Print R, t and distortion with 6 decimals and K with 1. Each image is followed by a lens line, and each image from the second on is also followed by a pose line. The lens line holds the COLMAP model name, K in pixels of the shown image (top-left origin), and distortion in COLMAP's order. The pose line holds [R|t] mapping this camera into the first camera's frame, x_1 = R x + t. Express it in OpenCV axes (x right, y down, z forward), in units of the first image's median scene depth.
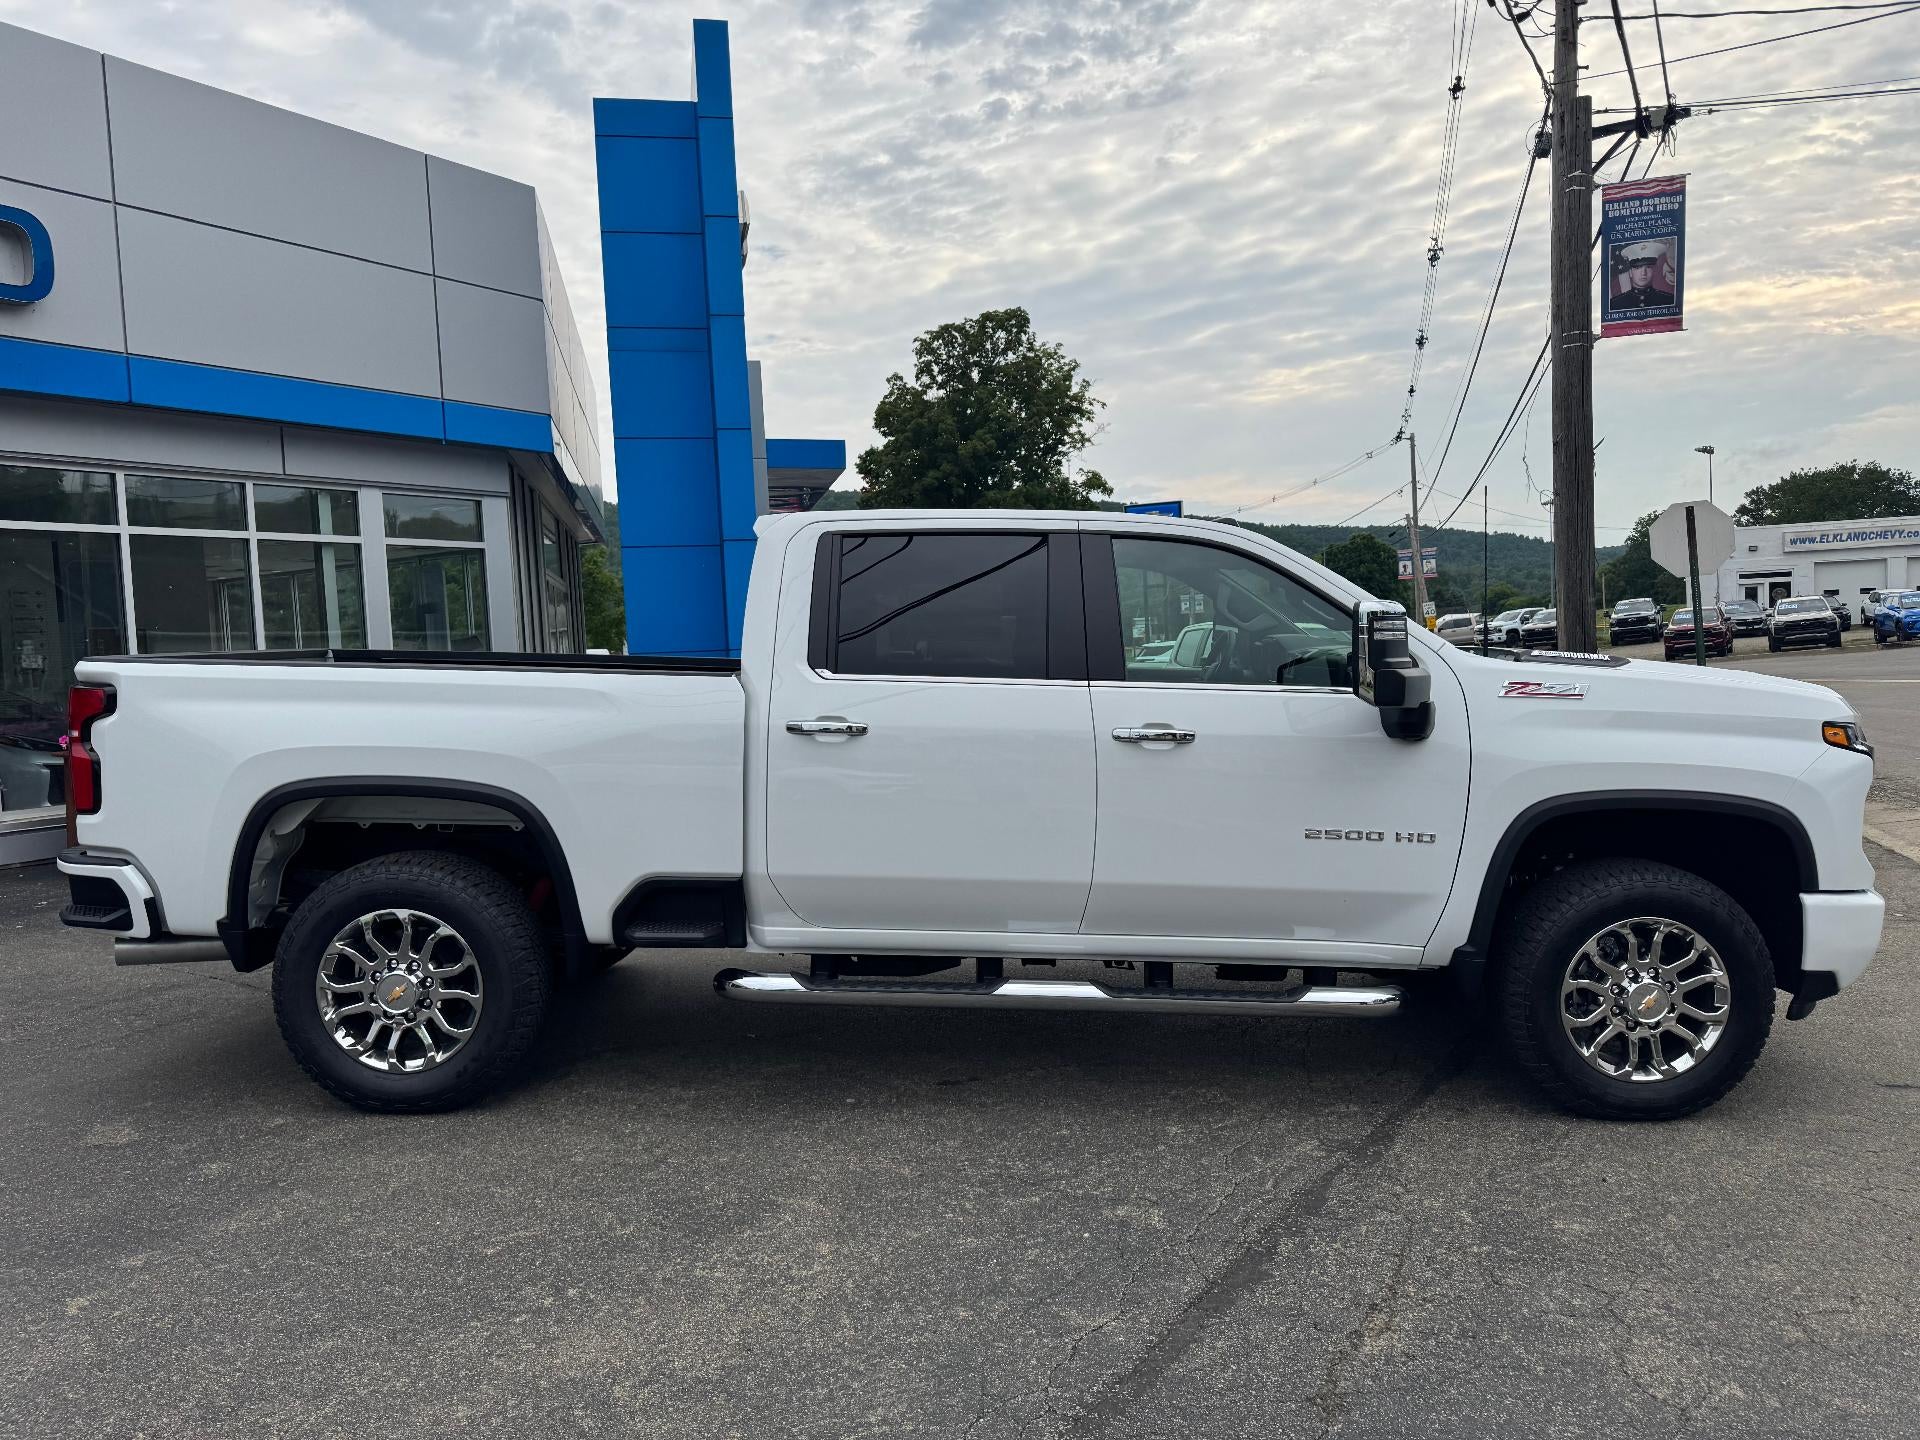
lens RADIAL K [[1391.2, 0, 960.2], [0, 1391.2, 730.9], [0, 0, 1]] dist [0.031093, -0.041949]
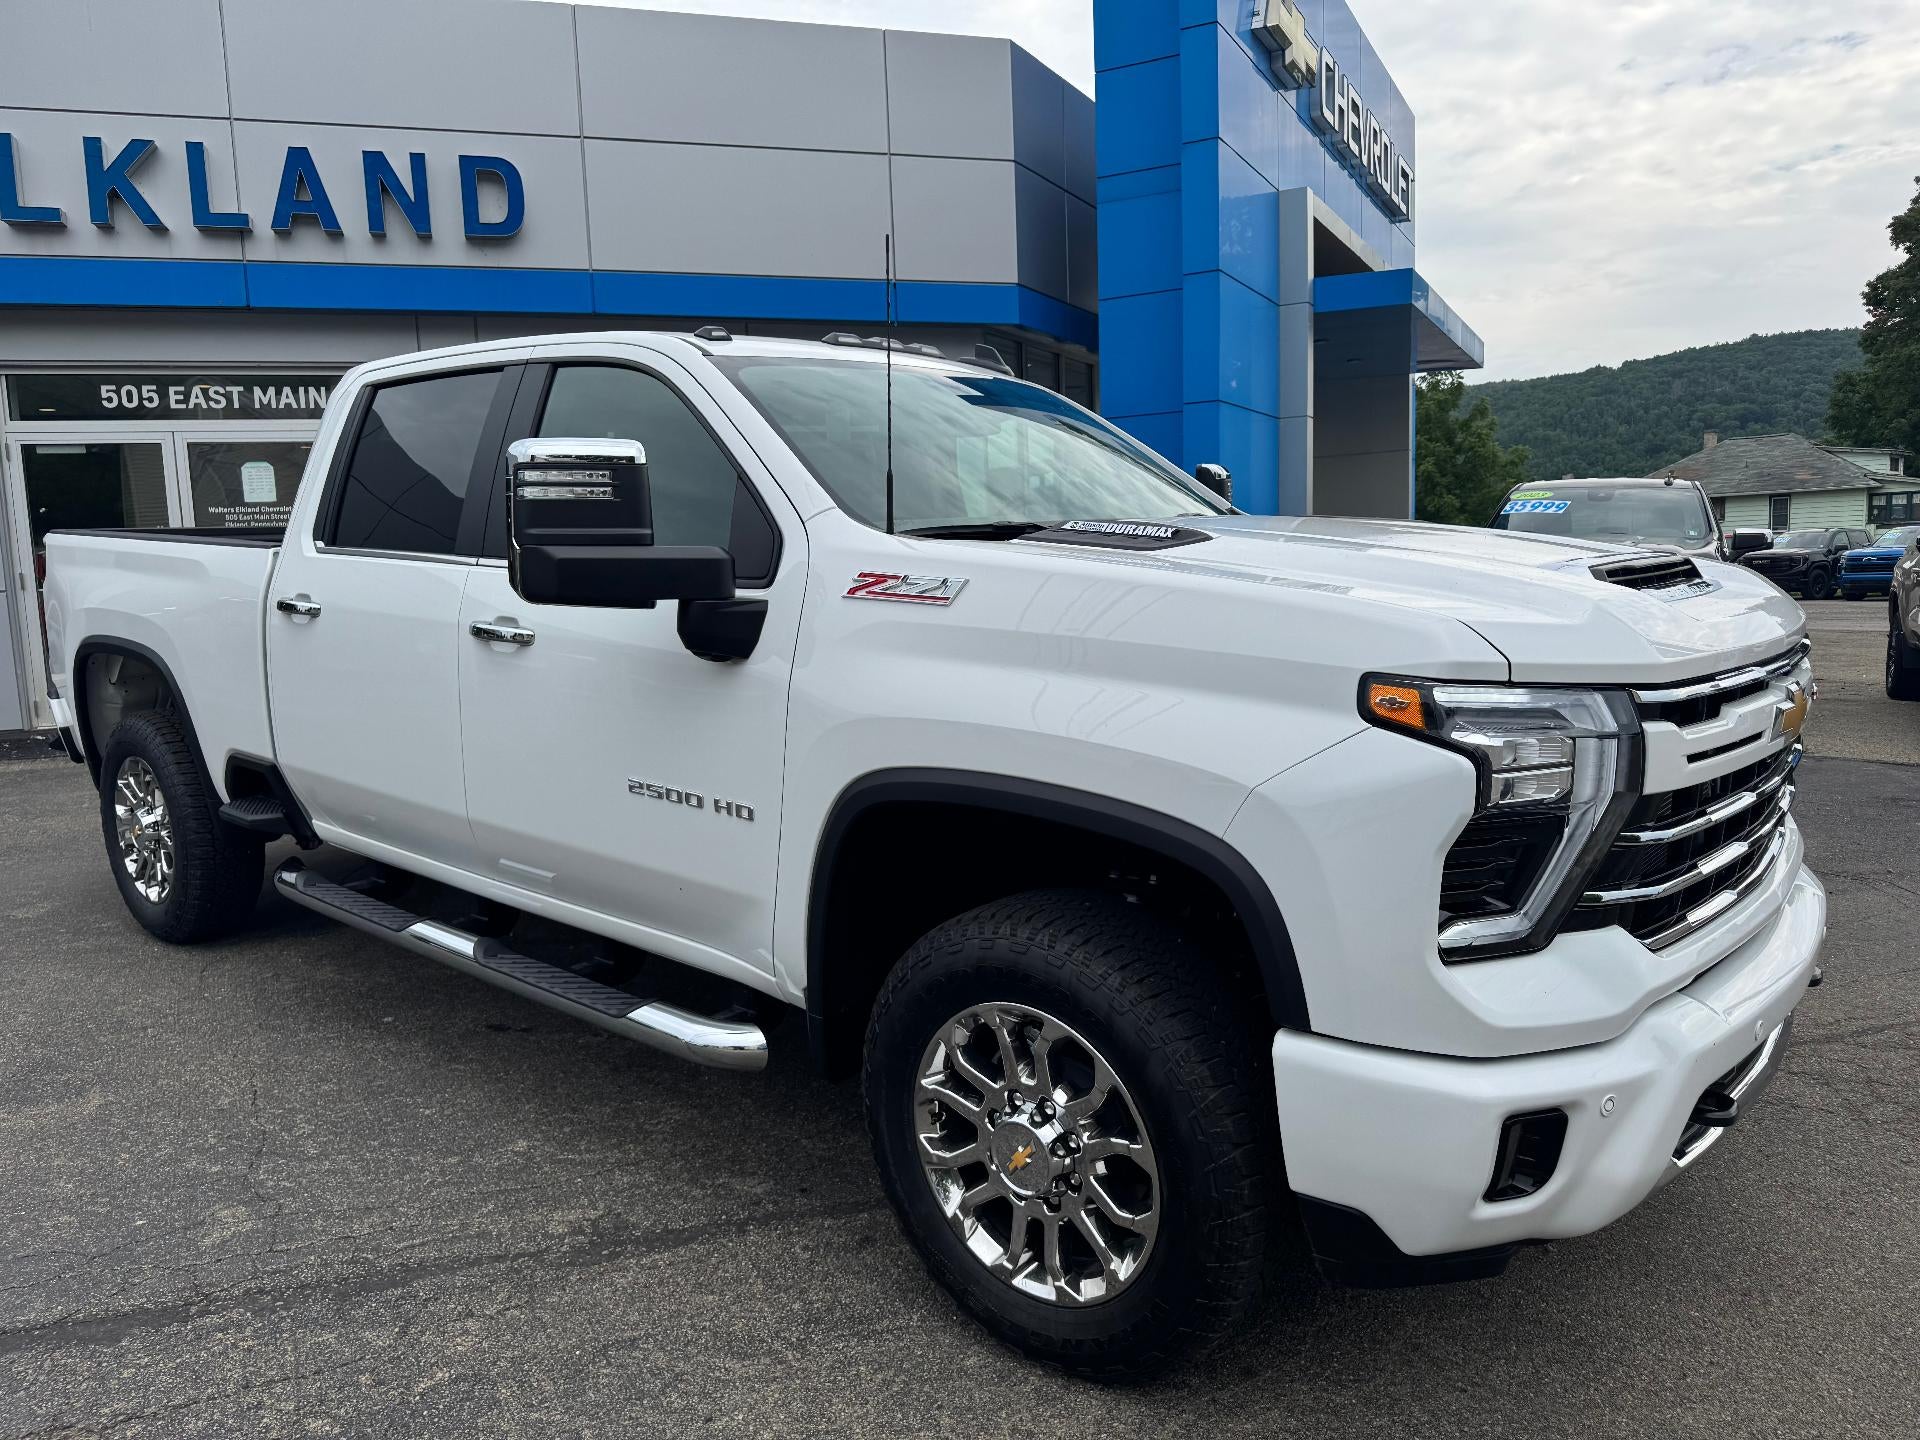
lens RADIAL K [[1391.2, 0, 960.0], [0, 1391.2, 720.7], [0, 0, 1]] dist [0.031093, -0.041949]
pose [[0.762971, 0.084924, -0.640830, 0.810199], [-0.034983, 0.995305, 0.090248, -0.026928], [0.645486, -0.046438, 0.762359, 0.570989]]
